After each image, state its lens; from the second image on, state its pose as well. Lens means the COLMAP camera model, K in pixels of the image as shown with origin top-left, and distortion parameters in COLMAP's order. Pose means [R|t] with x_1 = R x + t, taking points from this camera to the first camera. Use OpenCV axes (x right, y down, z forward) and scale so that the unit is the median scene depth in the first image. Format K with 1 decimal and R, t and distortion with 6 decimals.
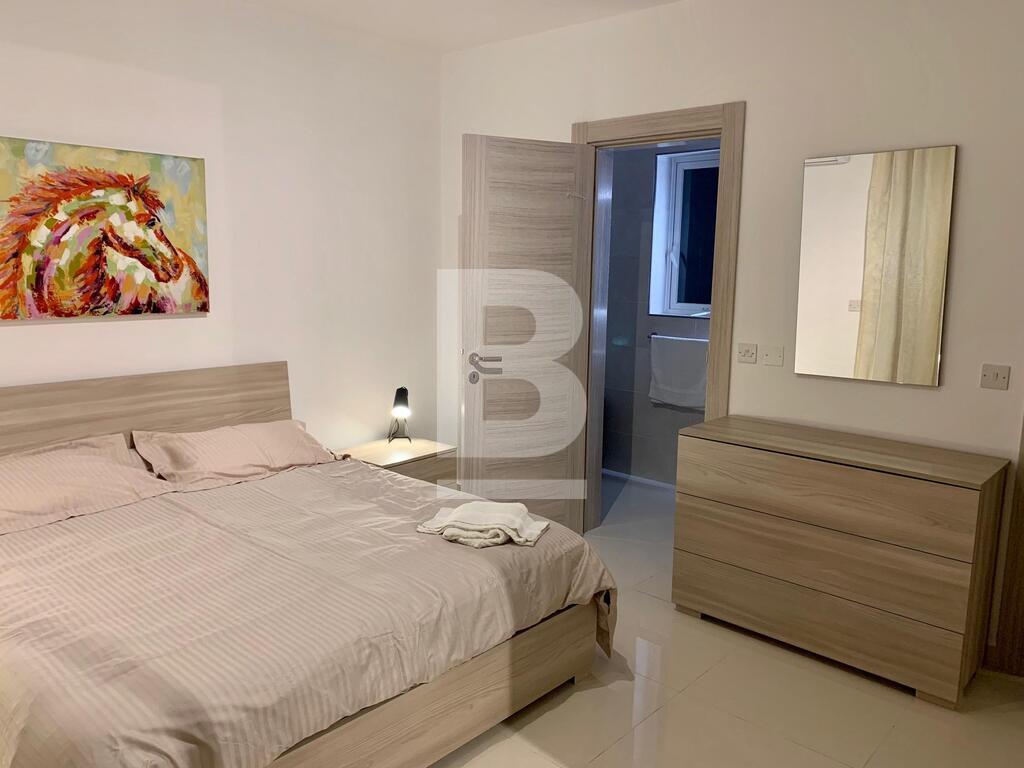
lens RADIAL K [[774.0, 0, 506.1], [0, 774.0, 377.8], [0, 0, 1]] dist [-0.006489, -0.013776]
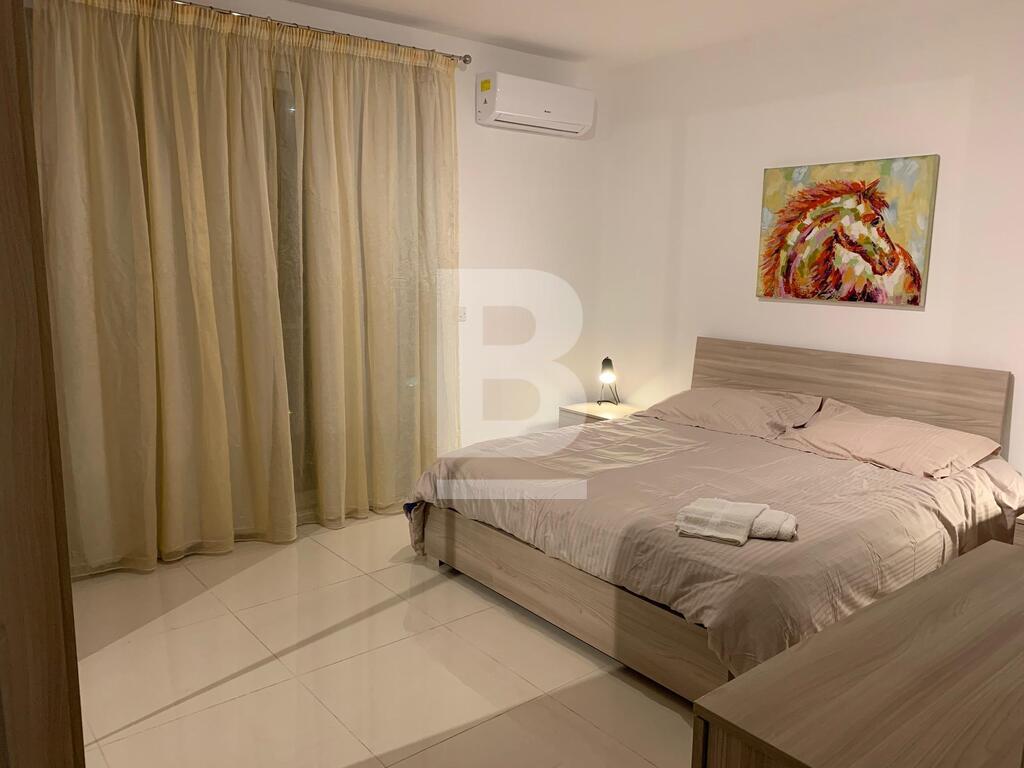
lens RADIAL K [[774.0, 0, 507.7], [0, 774.0, 386.3], [0, 0, 1]] dist [-0.006489, -0.013776]
pose [[-0.175899, 0.145718, -0.973564, 0.793491], [-0.163070, 0.971007, 0.174798, -0.079503], [0.970808, 0.189506, -0.147037, 0.715507]]
